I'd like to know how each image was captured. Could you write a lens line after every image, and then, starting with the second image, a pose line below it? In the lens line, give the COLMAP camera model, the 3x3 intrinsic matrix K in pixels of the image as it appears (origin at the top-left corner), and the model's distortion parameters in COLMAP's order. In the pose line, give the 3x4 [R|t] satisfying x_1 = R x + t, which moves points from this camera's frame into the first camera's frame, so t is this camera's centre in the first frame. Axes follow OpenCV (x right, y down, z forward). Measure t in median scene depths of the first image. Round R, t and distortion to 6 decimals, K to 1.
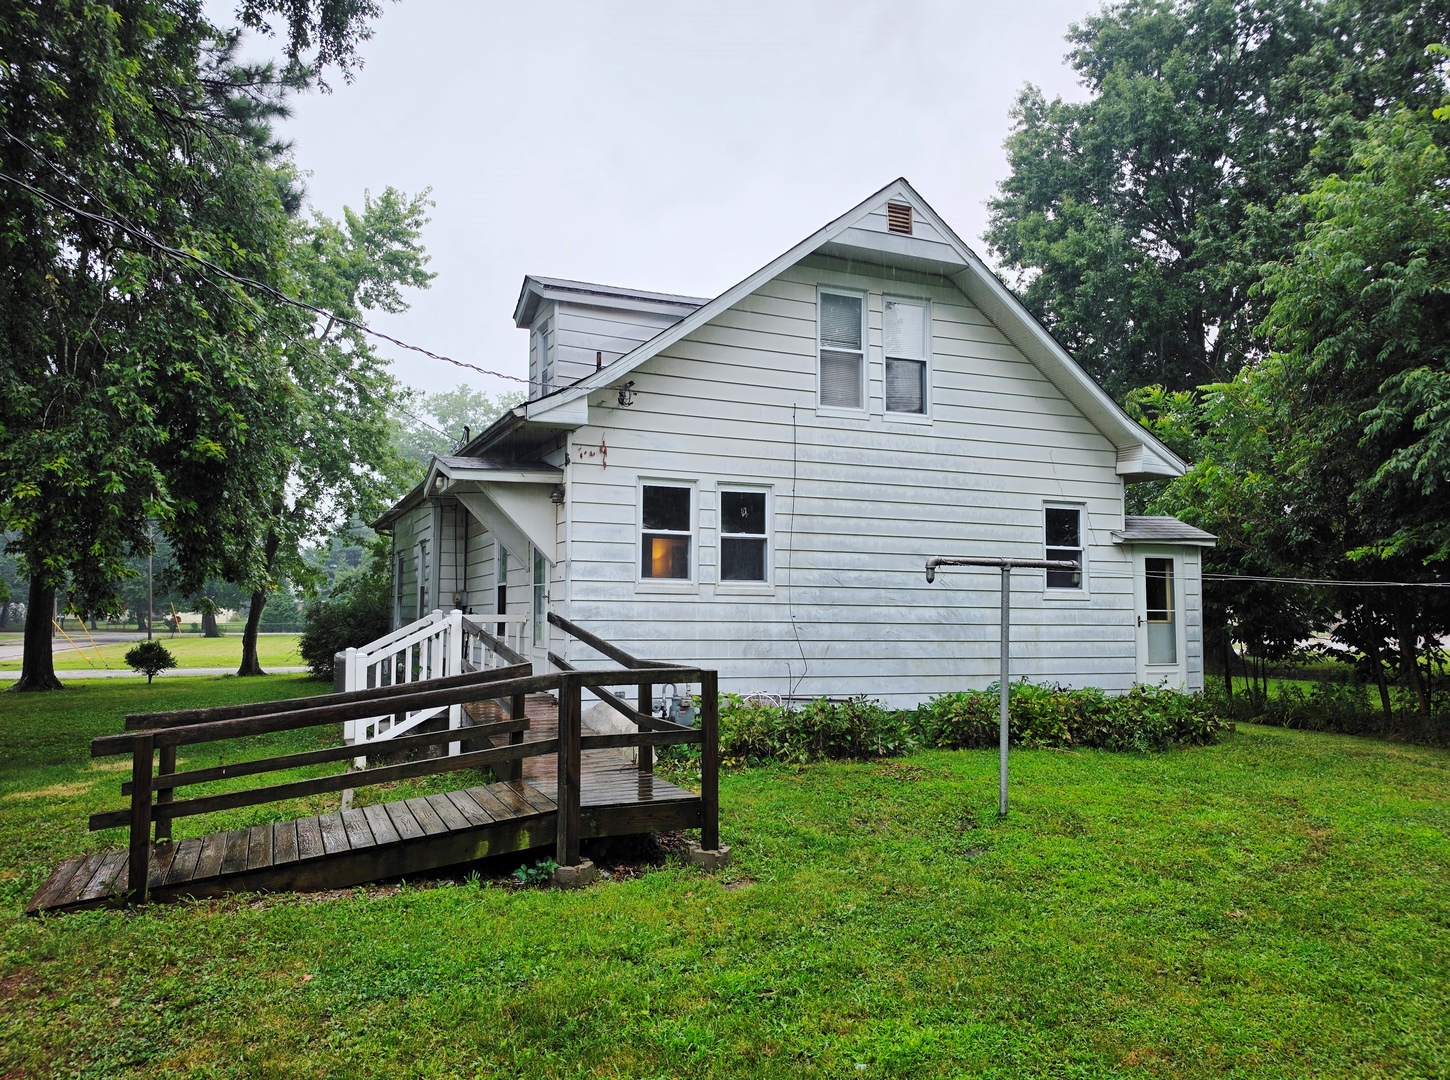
lens RADIAL K [[1031.8, 0, 728.4], [0, 1031.8, 538.9], [0, 0, 1]] dist [-0.000277, -0.001334]
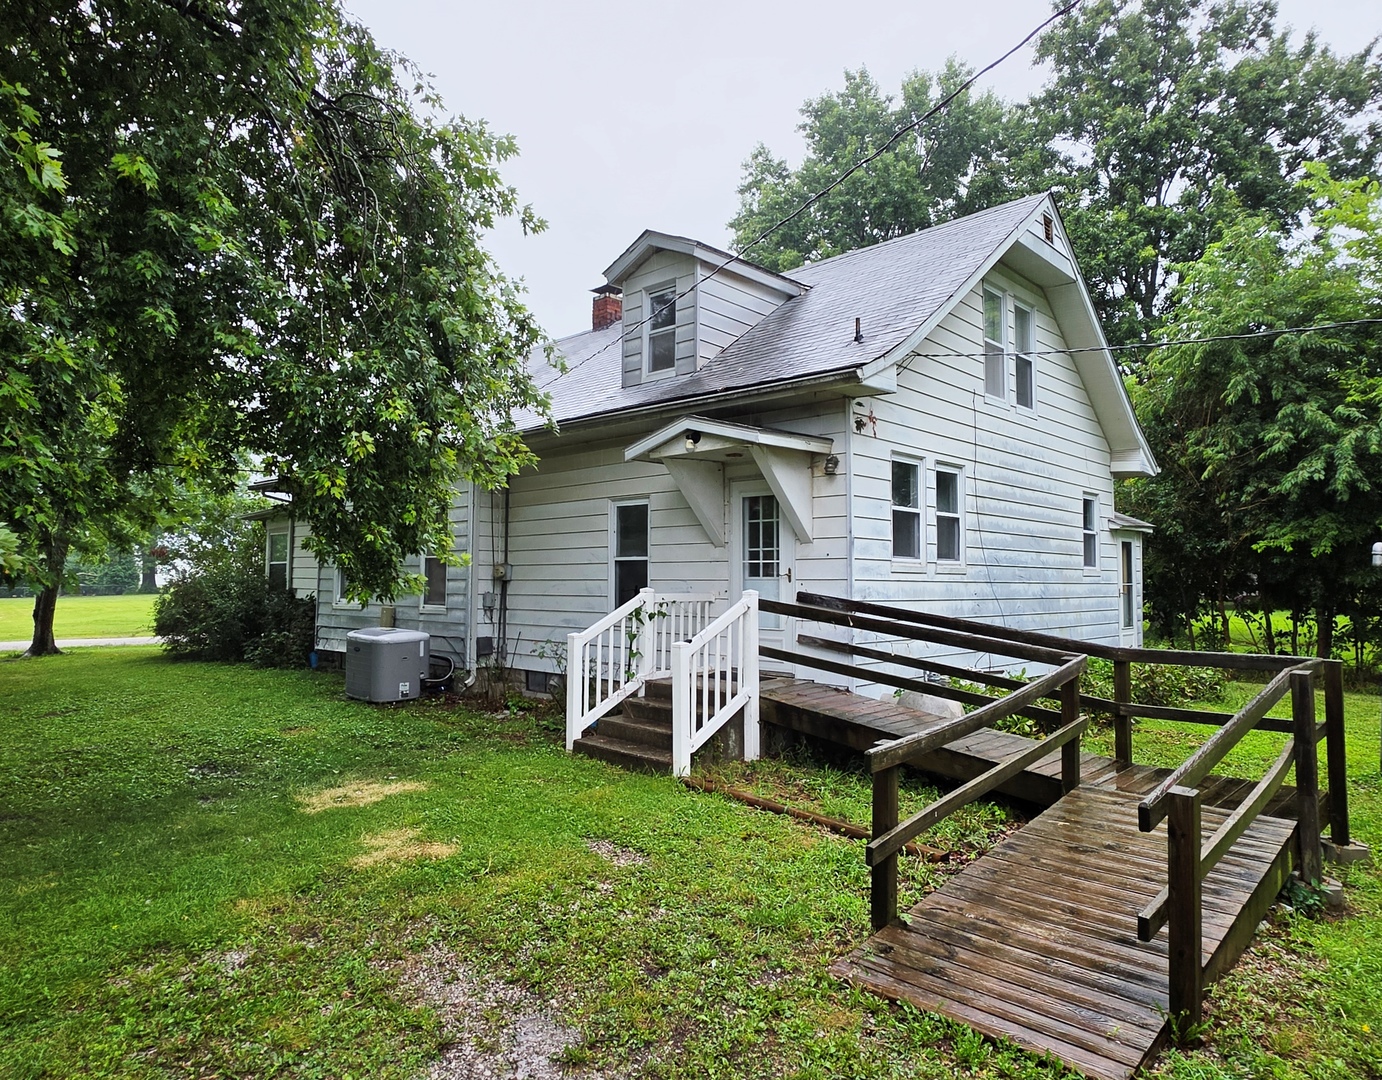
lens RADIAL K [[863.7, 0, 686.4], [0, 863.7, 538.3], [0, 0, 1]] dist [-0.018498, -0.000454]
pose [[0.928072, 0.018297, 0.371951, -0.518537], [-0.027484, 0.999434, 0.019411, 0.010621], [-0.371385, -0.028237, 0.928049, 0.287706]]
